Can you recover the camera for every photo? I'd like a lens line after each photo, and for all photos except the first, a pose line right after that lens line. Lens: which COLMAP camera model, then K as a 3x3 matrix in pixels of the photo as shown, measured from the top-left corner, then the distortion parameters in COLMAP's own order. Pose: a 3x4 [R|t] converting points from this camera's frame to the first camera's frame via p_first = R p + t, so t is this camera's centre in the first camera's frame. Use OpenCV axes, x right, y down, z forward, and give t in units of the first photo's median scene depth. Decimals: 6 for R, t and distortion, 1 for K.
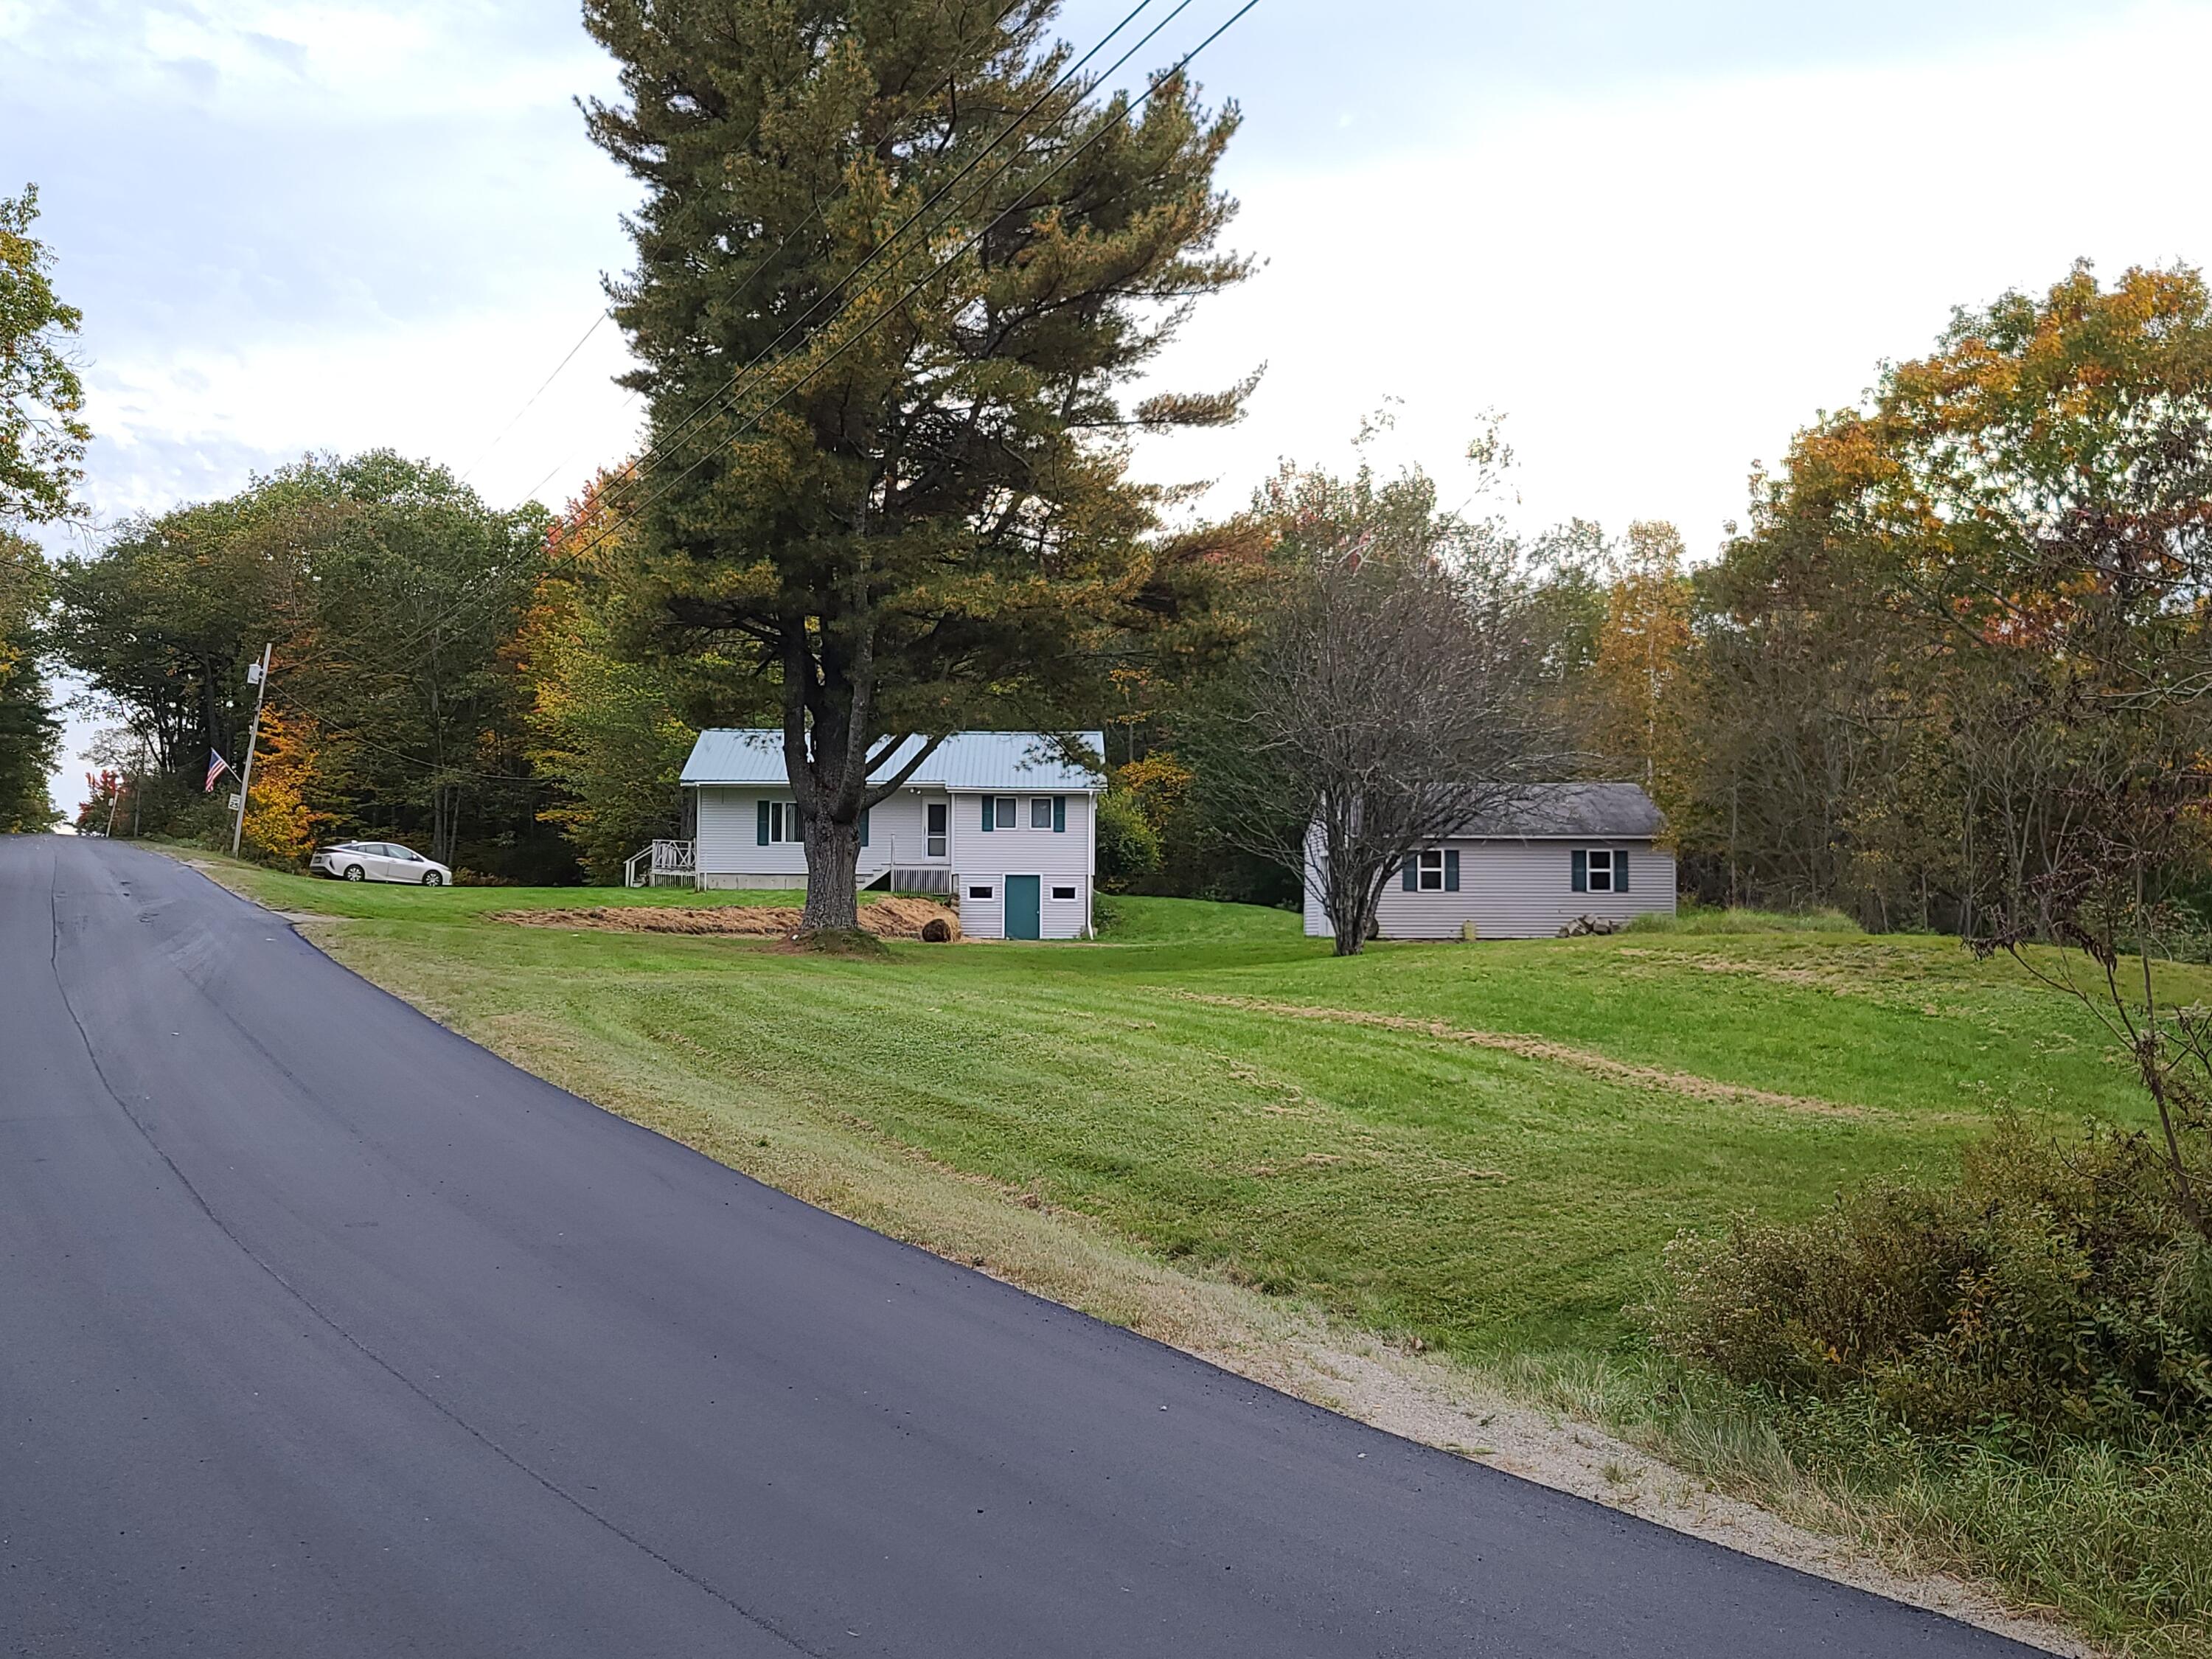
lens RADIAL K [[2491.7, 0, 1108.3], [0, 2491.7, 850.6], [0, 0, 1]] dist [0.110360, -0.102508]
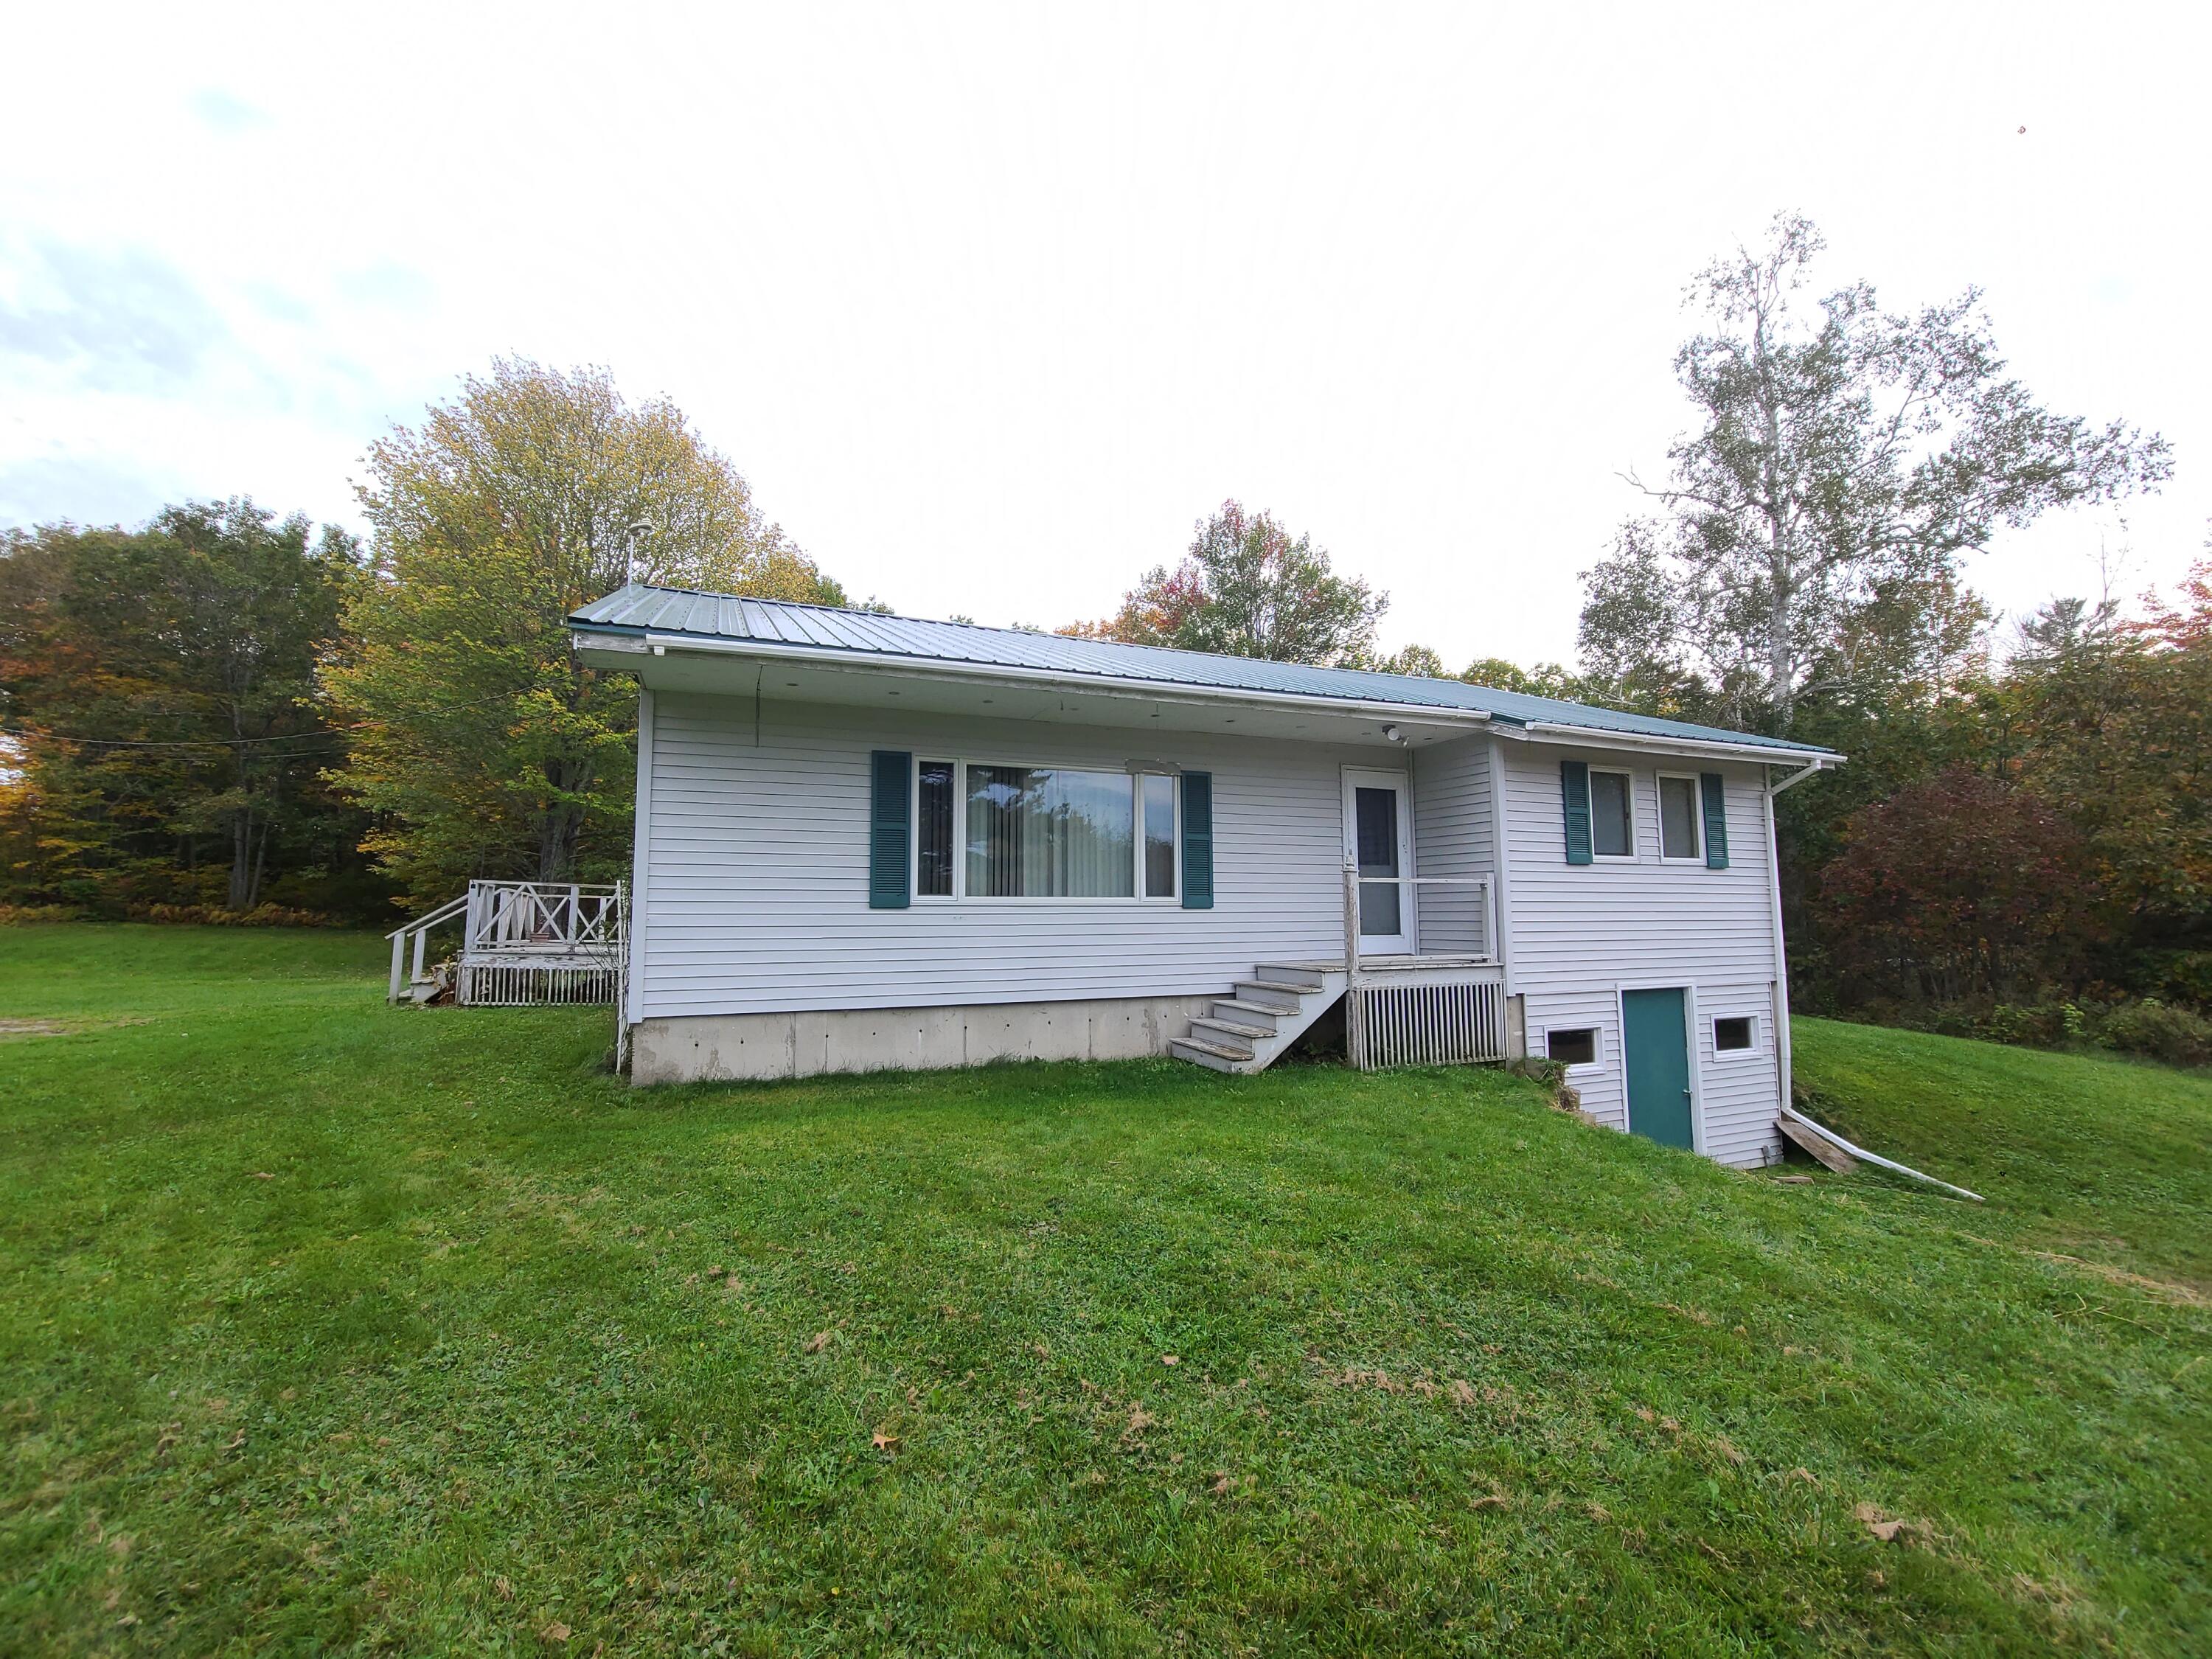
lens RADIAL K [[889.4, 0, 1048.2], [0, 889.4, 829.1], [0, 0, 1]] dist [-0.000463, -0.000040]
pose [[0.934645, 0.019690, 0.355036, -0.225573], [-0.001595, 0.998688, -0.051187, -0.008639], [-0.355578, 0.047276, 0.933450, 1.286722]]
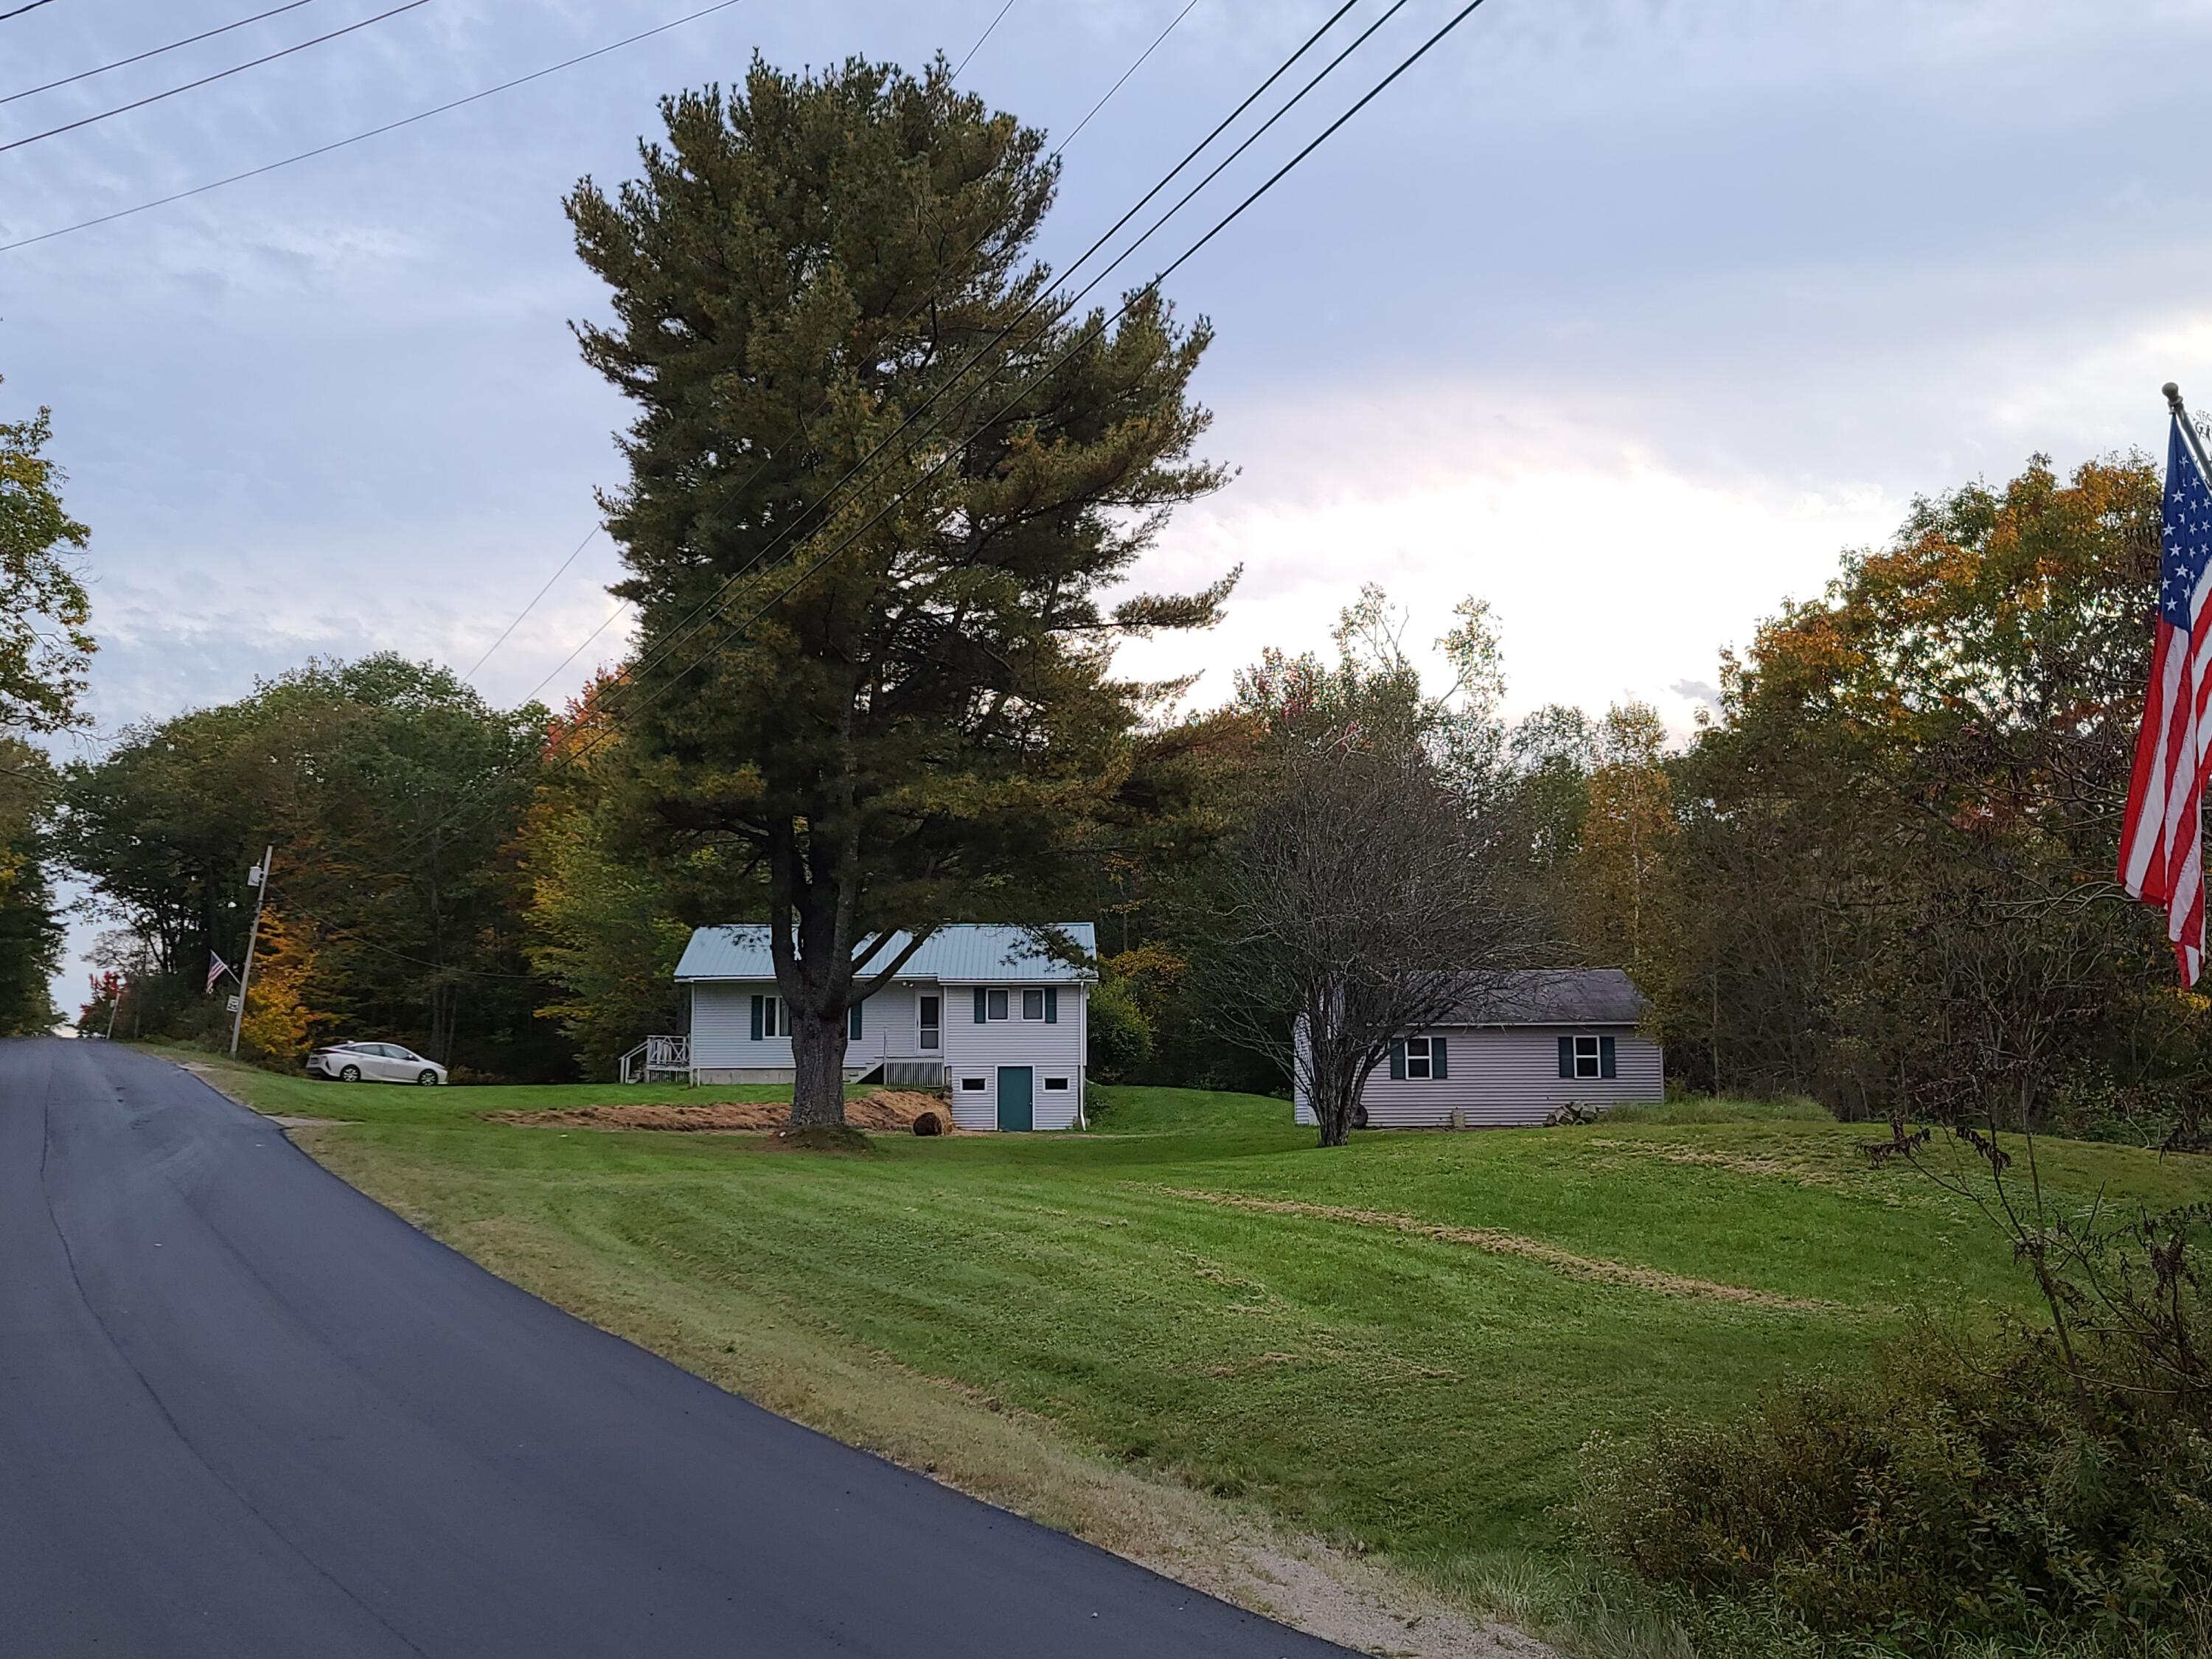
lens RADIAL K [[2491.7, 0, 1108.3], [0, 2491.7, 850.6], [0, 0, 1]] dist [0.110360, -0.102508]
pose [[0.999926, -0.012077, -0.001096, 0.007531], [0.011963, 0.997188, -0.073986, -0.003004], [0.001986, 0.073967, 0.997259, -0.011395]]
